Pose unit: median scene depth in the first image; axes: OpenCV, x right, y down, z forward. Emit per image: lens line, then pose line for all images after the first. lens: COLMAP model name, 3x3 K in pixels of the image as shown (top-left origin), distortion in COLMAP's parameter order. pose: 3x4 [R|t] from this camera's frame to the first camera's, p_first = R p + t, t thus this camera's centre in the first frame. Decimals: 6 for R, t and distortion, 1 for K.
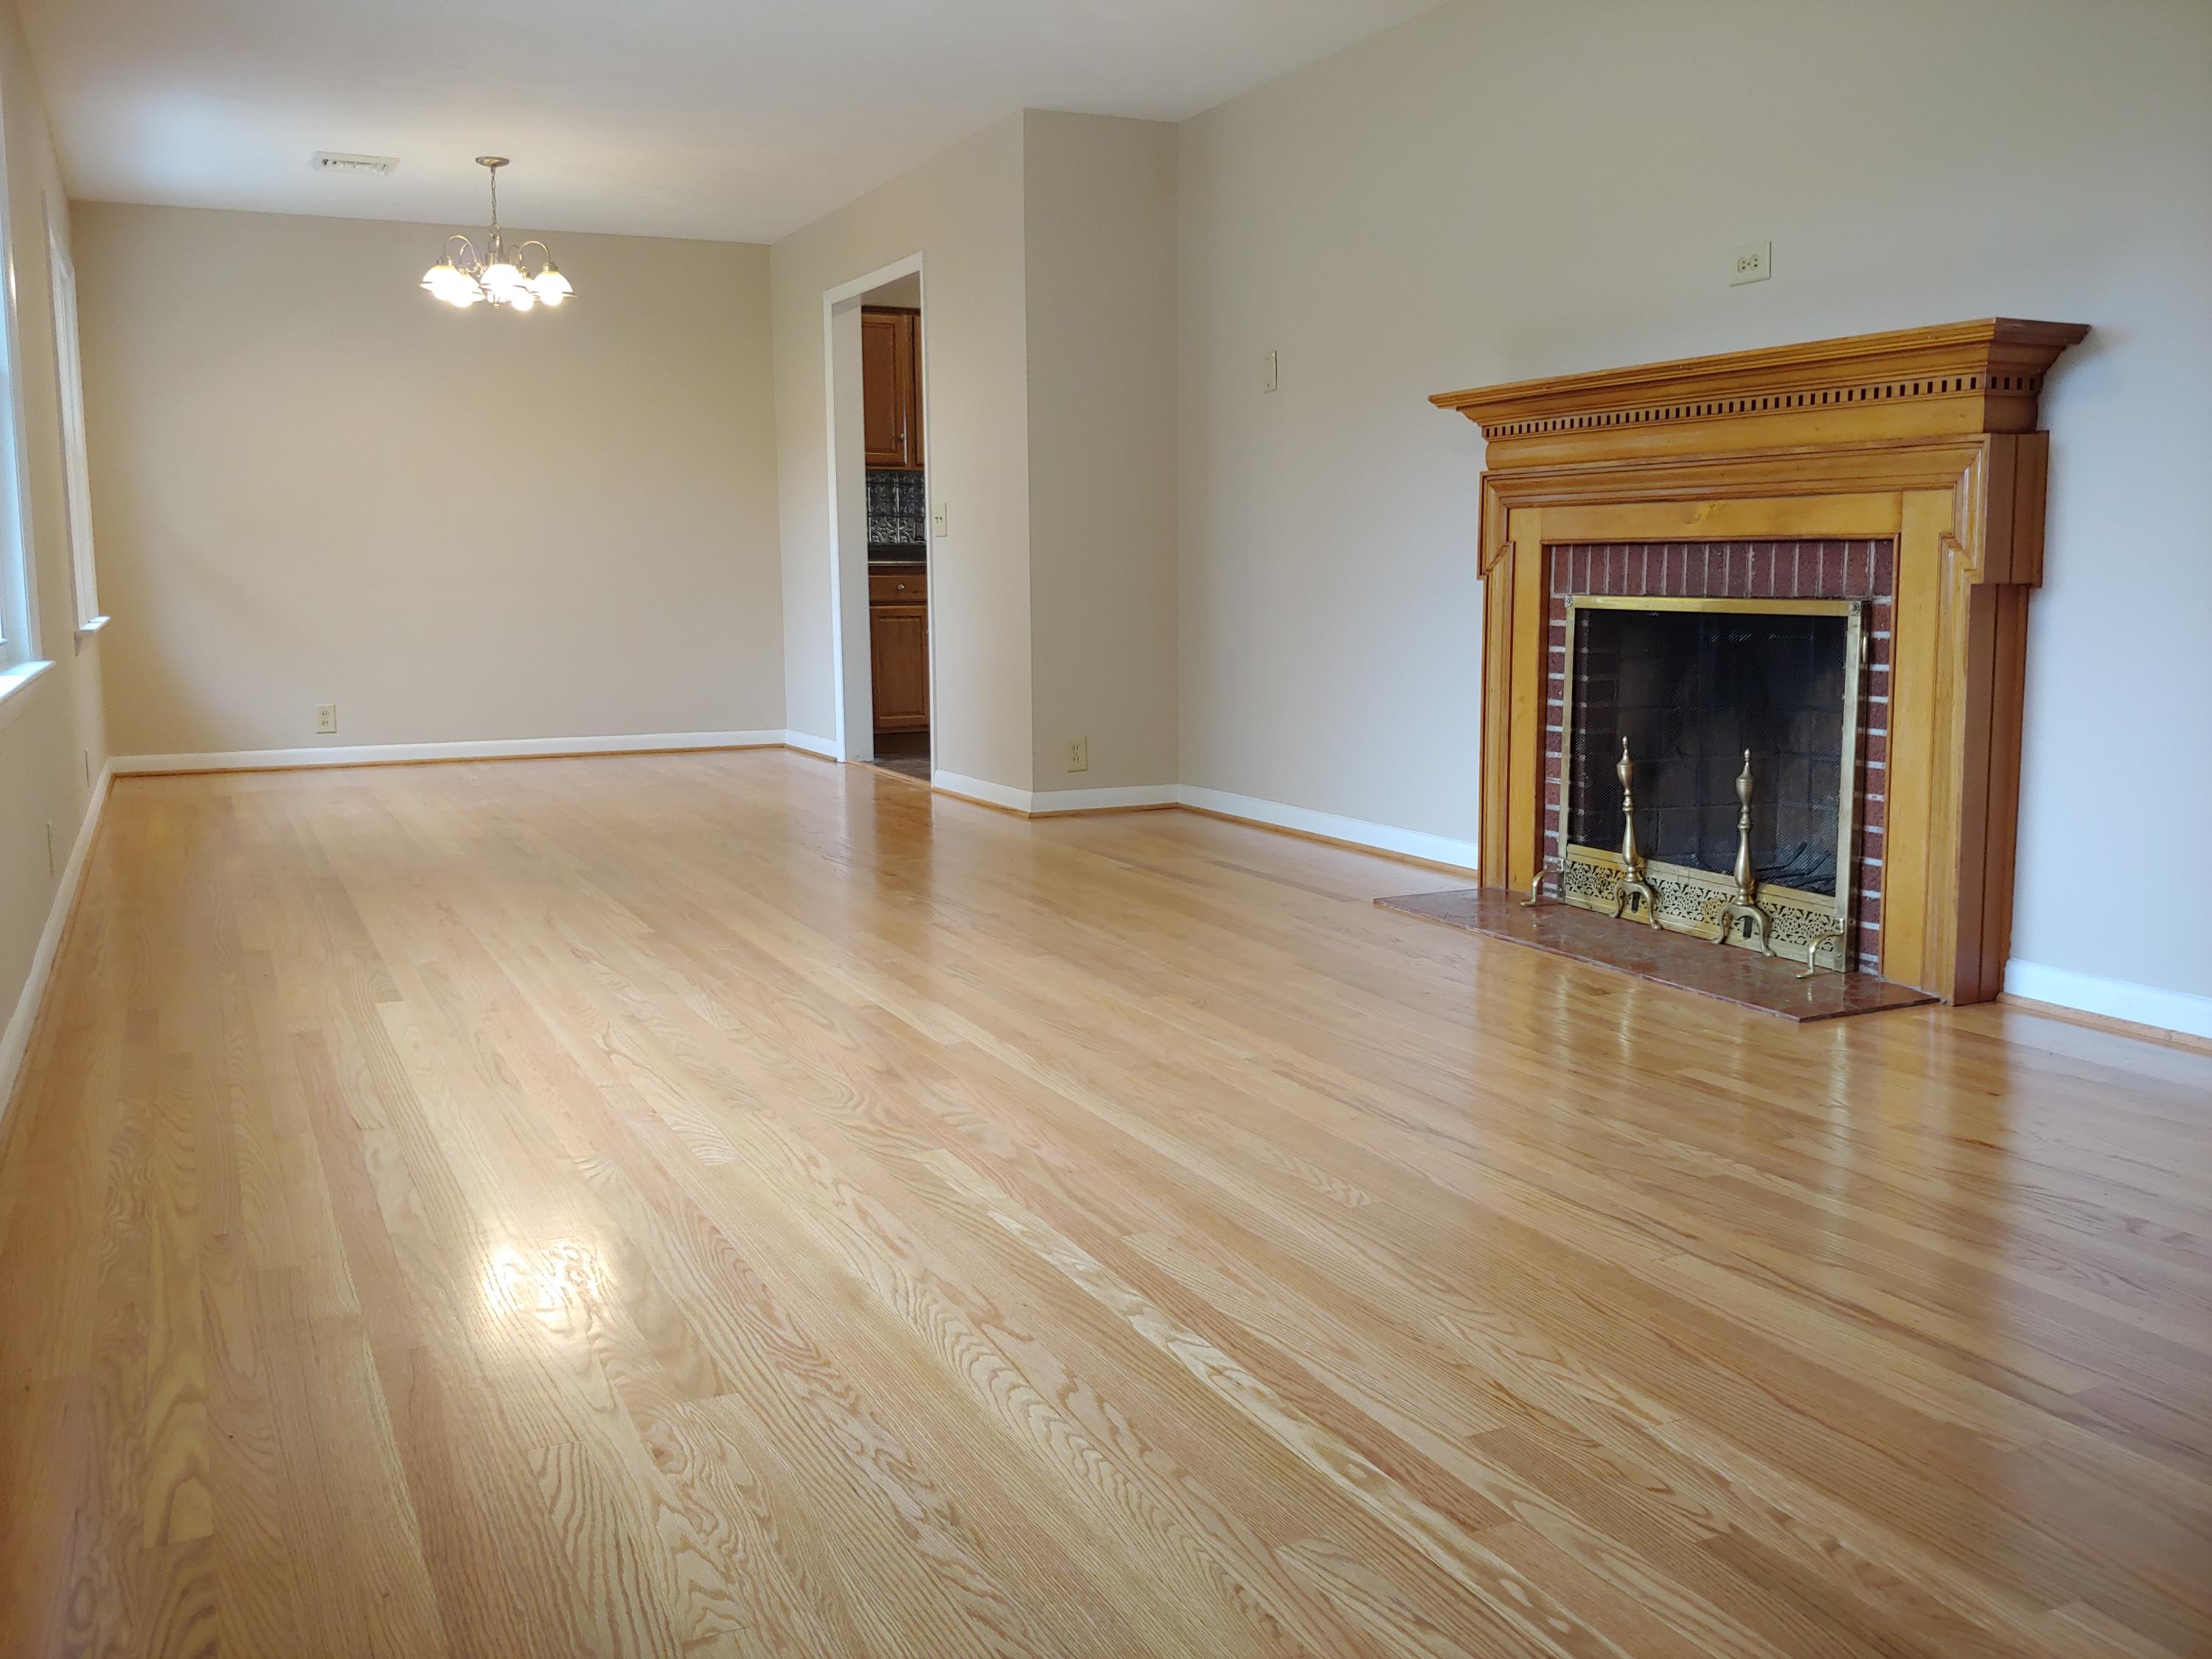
lens RADIAL K [[1928.2, 0, 1097.8], [0, 1928.2, 828.9], [0, 0, 1]] dist [-0.033474, -0.014036]
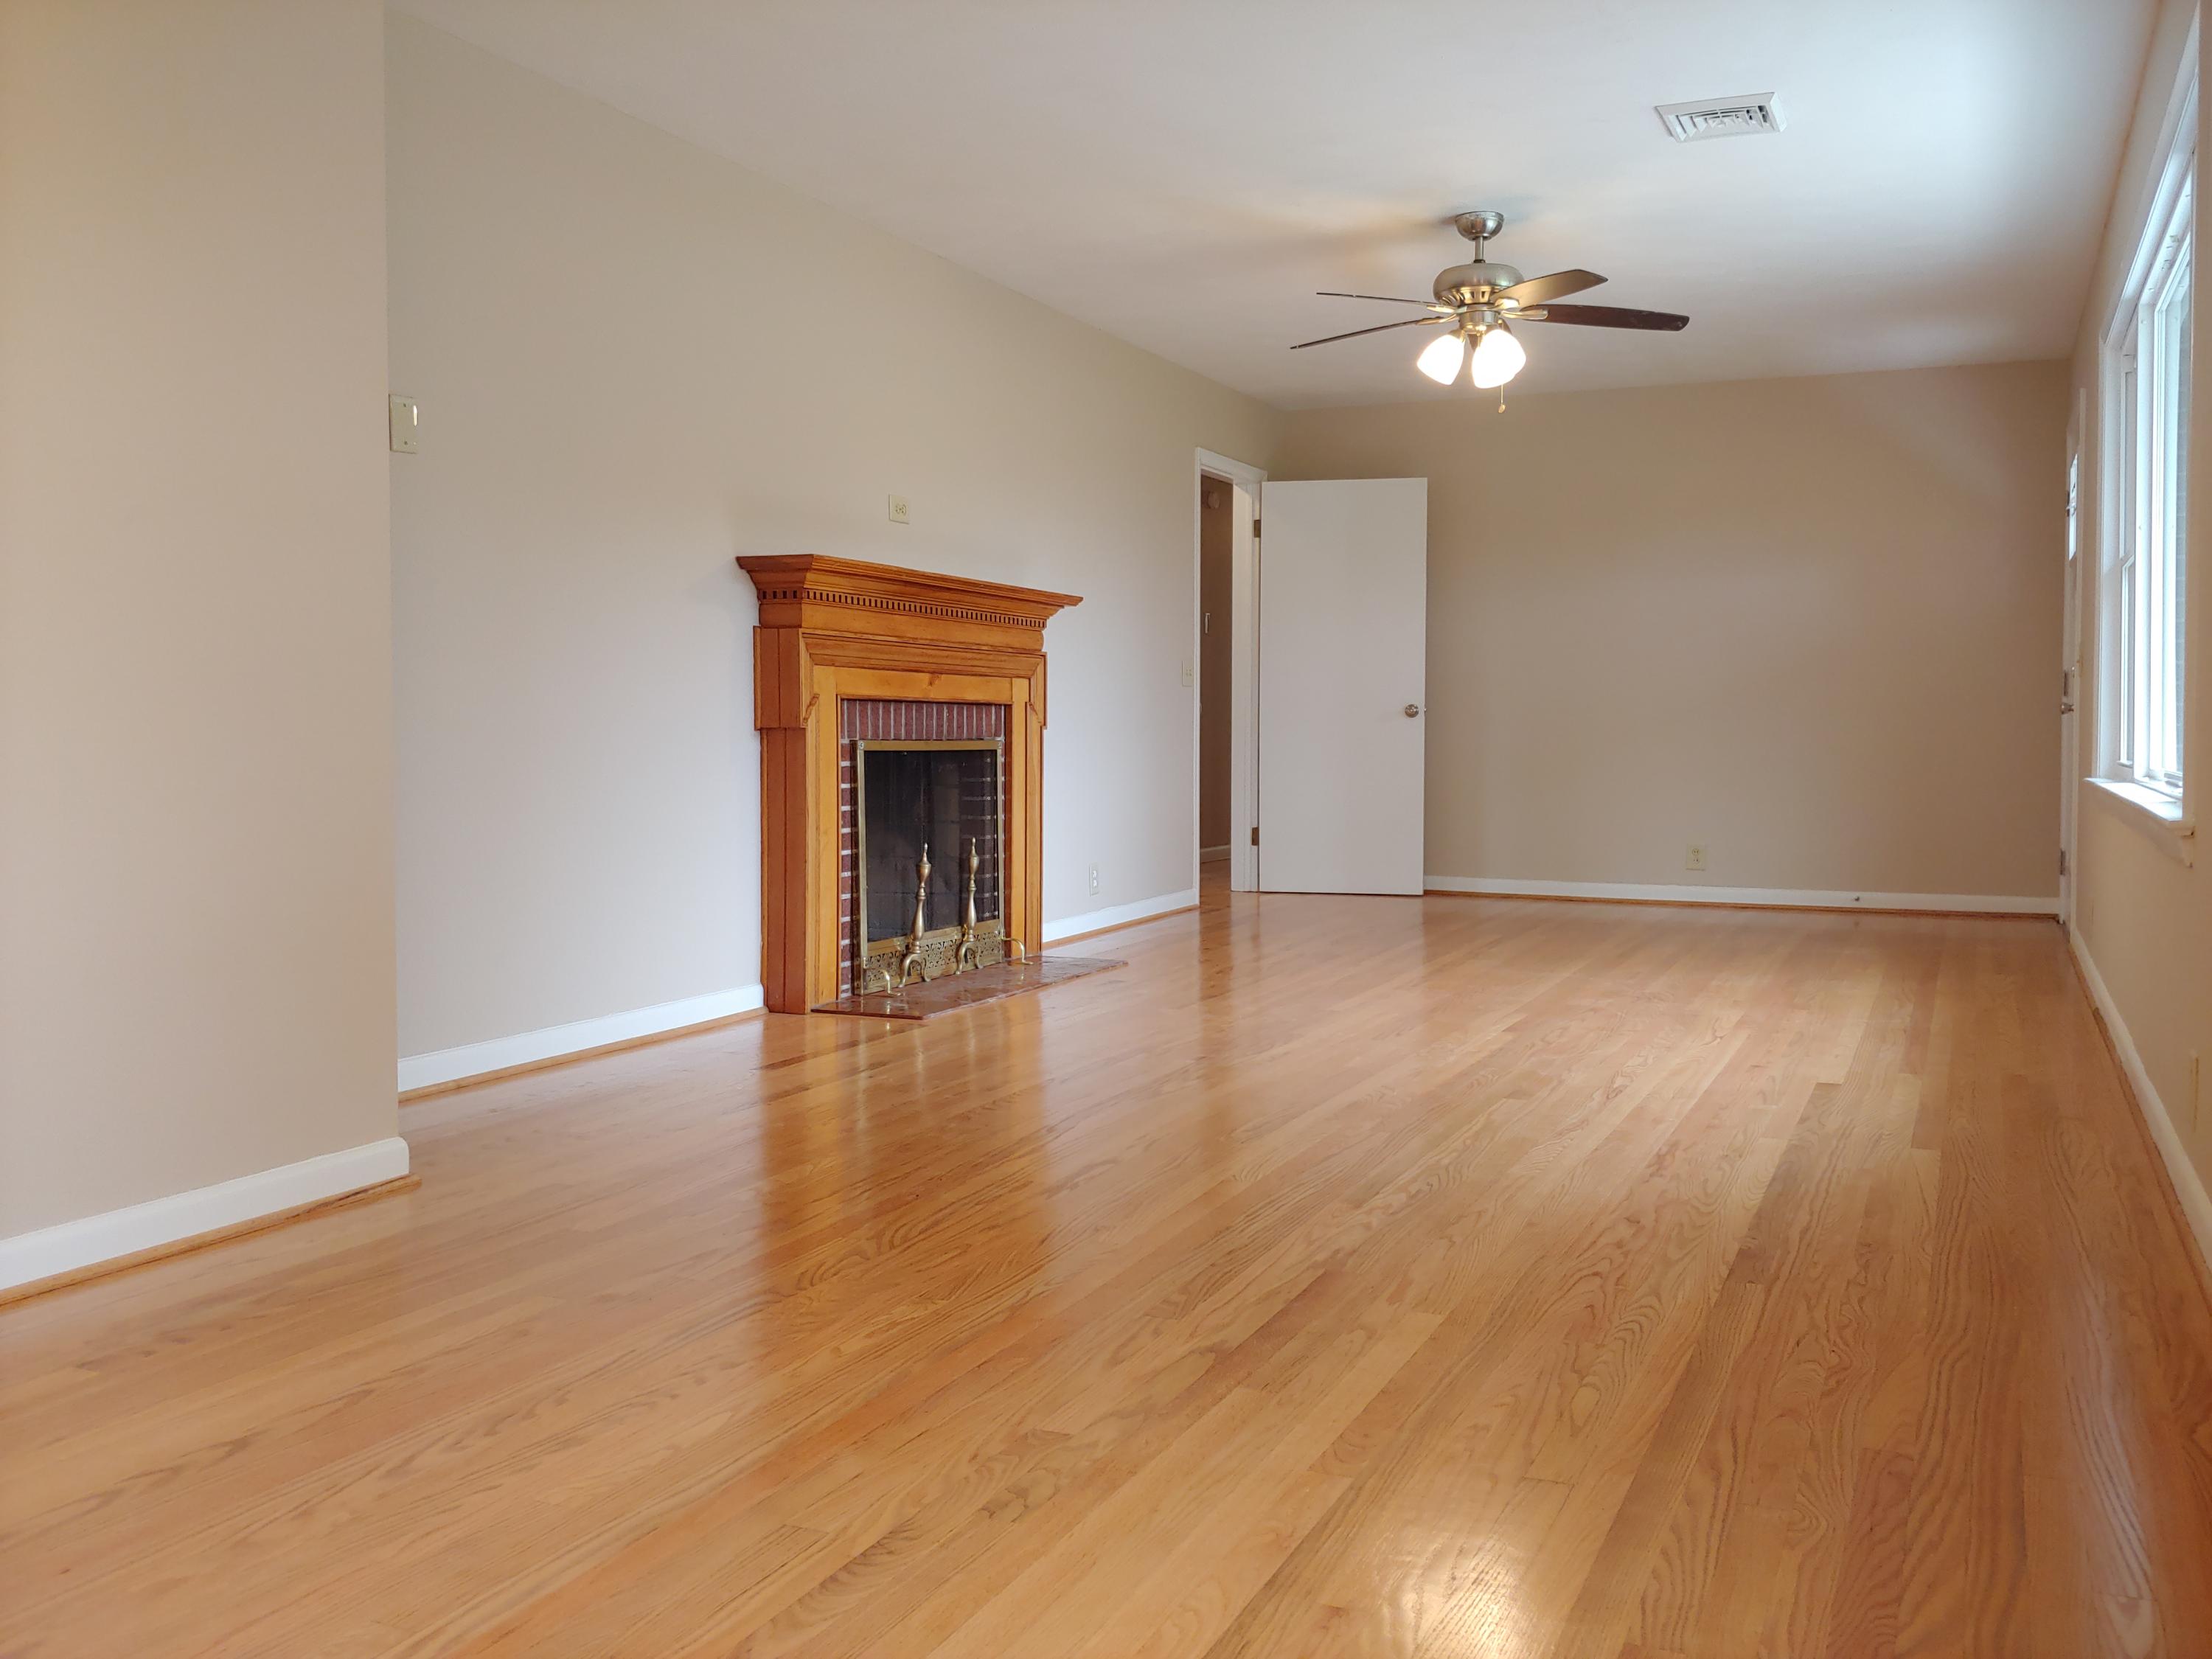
lens RADIAL K [[1928.2, 0, 1099.6], [0, 1928.2, 820.5], [0, 0, 1]] dist [-0.033474, -0.014036]
pose [[-0.649734, -0.021855, 0.759848, -0.790032], [0.110254, 0.986307, 0.122645, -0.207399], [-0.752124, 0.163463, -0.638428, 1.696936]]
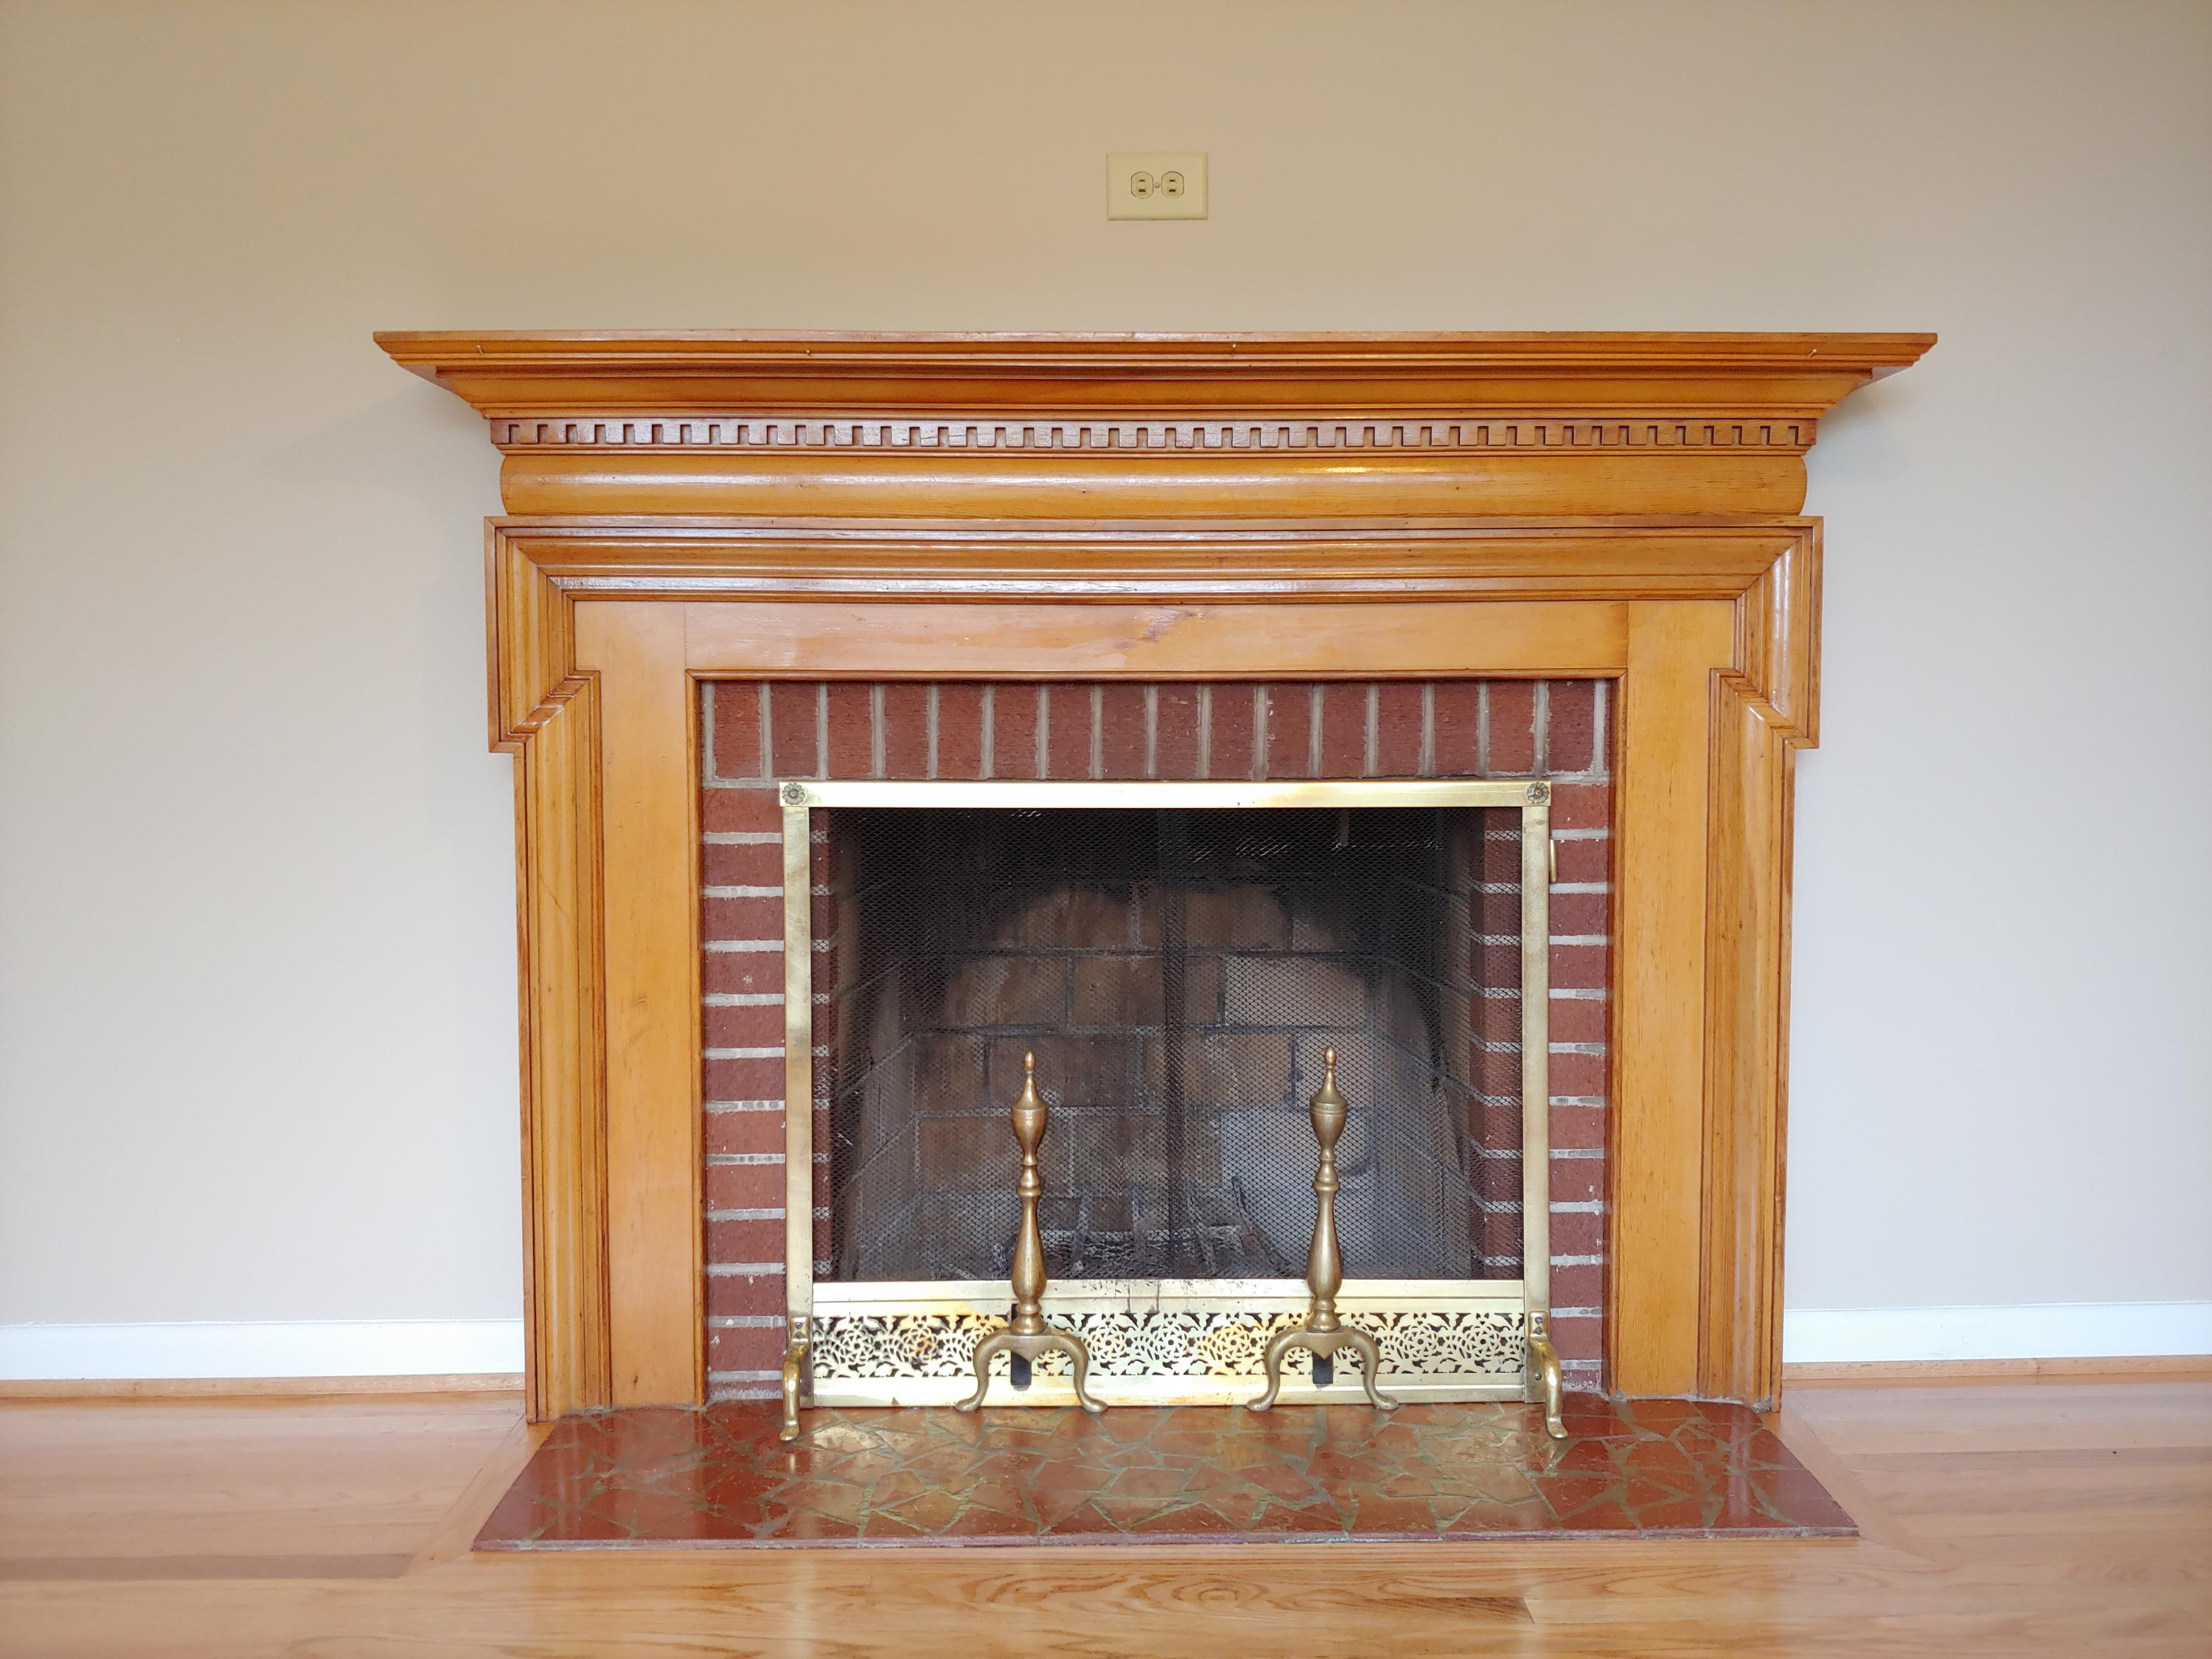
lens RADIAL K [[1928.2, 0, 1106.4], [0, 1928.2, 848.4], [0, 0, 1]] dist [-0.033474, -0.014036]
pose [[0.423861, -0.056461, 0.903966, -0.168736], [0.121037, 0.992634, 0.005246, -0.098739], [-0.897603, 0.107190, 0.427573, 0.728161]]
